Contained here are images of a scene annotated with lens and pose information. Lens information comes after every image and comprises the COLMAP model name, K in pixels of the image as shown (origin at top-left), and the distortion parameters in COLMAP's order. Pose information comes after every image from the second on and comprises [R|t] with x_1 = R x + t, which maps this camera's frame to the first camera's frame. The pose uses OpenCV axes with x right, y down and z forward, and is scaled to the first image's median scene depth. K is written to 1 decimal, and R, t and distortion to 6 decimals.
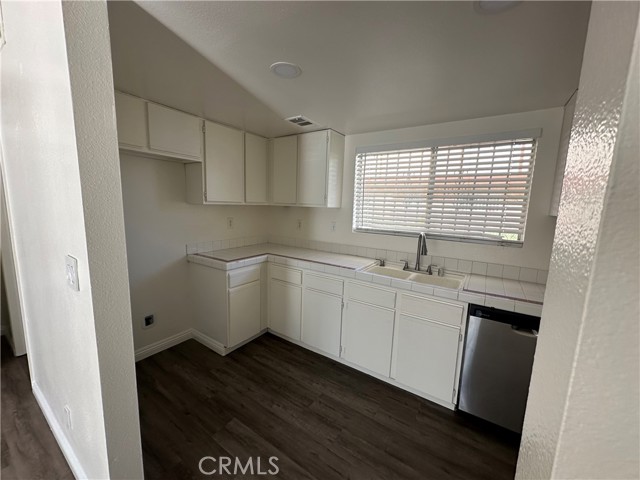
lens RADIAL K [[255.1, 0, 320.0], [0, 255.1, 240.0], [0, 0, 1]] dist [-0.000552, 0.000066]
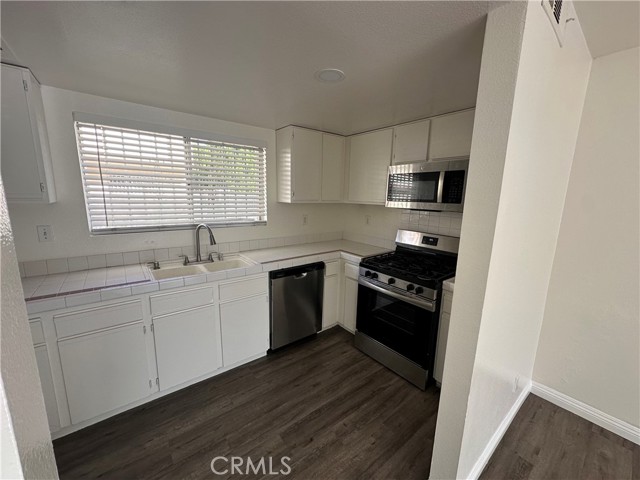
lens RADIAL K [[255.1, 0, 320.0], [0, 255.1, 240.0], [0, 0, 1]] dist [-0.000552, 0.000066]
pose [[0.302677, -0.183202, 0.935320, -0.451446], [0.120813, 0.980811, 0.153016, -0.069133], [-0.945405, 0.066684, 0.319002, 0.251837]]
